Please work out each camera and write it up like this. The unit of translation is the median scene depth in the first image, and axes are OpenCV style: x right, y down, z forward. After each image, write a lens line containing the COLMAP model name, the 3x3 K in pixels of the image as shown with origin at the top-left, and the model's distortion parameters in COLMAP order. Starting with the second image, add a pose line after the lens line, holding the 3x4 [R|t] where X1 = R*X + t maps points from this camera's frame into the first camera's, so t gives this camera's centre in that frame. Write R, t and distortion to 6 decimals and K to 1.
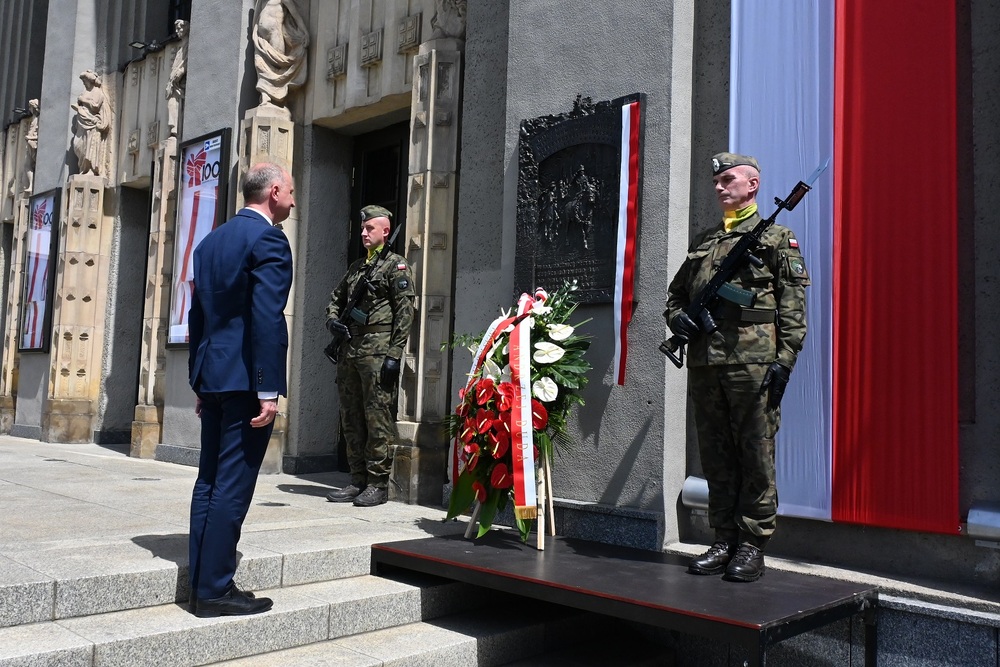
lens RADIAL K [[878.1, 0, 507.1], [0, 878.1, 330.3], [0, 0, 1]] dist [0.002975, 0.014624]
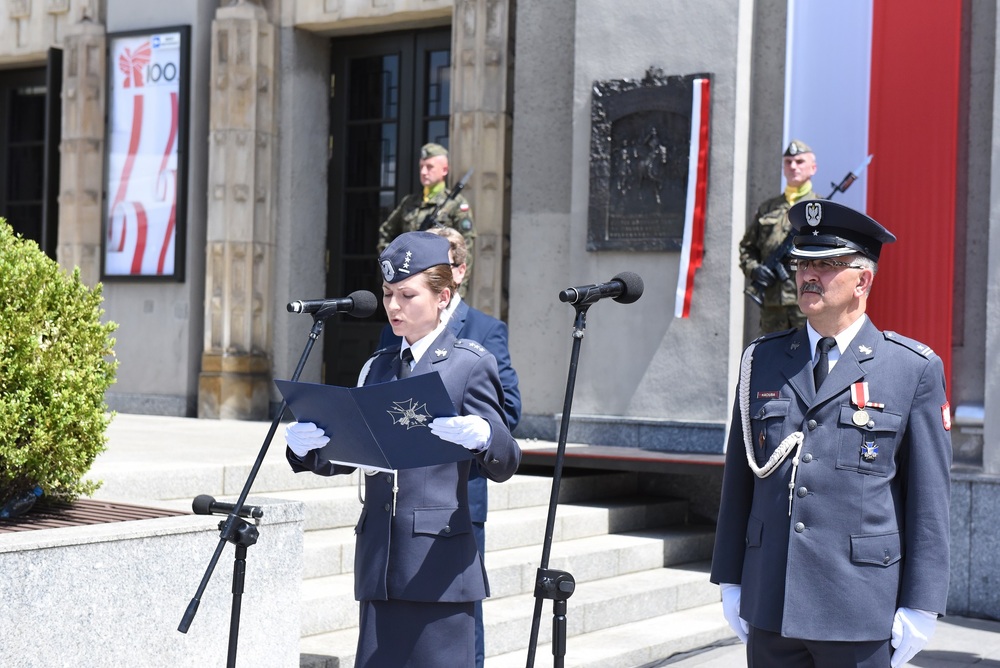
lens RADIAL K [[1649.1, 0, 505.7], [0, 1649.1, 331.2], [0, 0, 1]] dist [0.155570, 0.000000]
pose [[0.985057, -0.006638, 0.172103, -0.464222], [-0.005054, 0.997713, 0.067409, -0.066994], [-0.172157, -0.067271, 0.982770, -1.072378]]
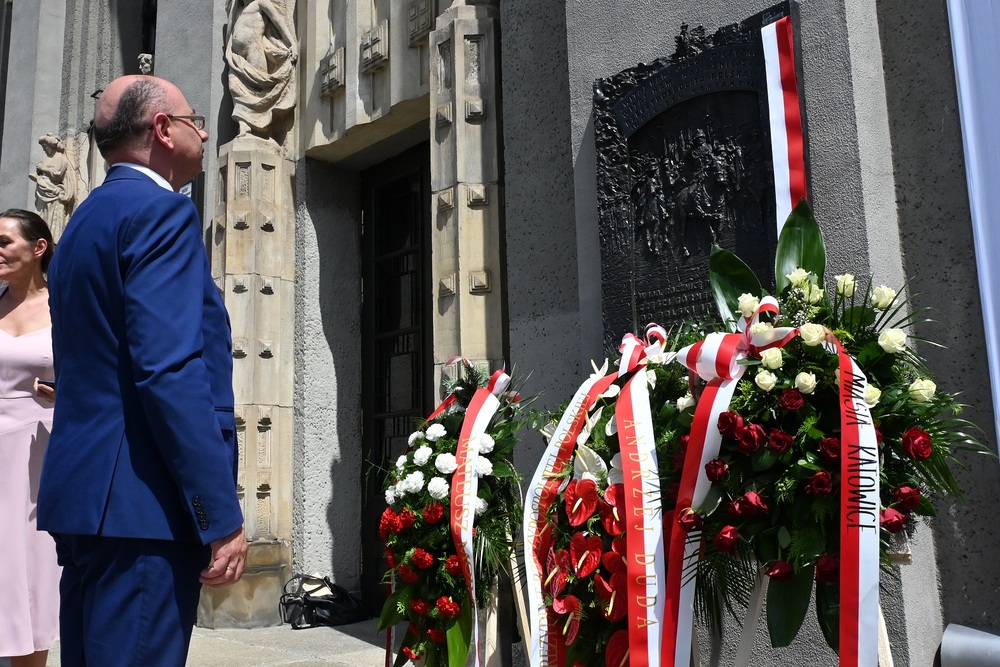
lens RADIAL K [[930.5, 0, 496.3], [0, 930.5, 333.5], [0, 0, 1]] dist [-0.024400, 0.000000]
pose [[0.995995, -0.071684, -0.053430, -0.034585], [0.066356, 0.993208, -0.095572, 0.012476], [0.059918, 0.091644, 0.993988, 0.326937]]
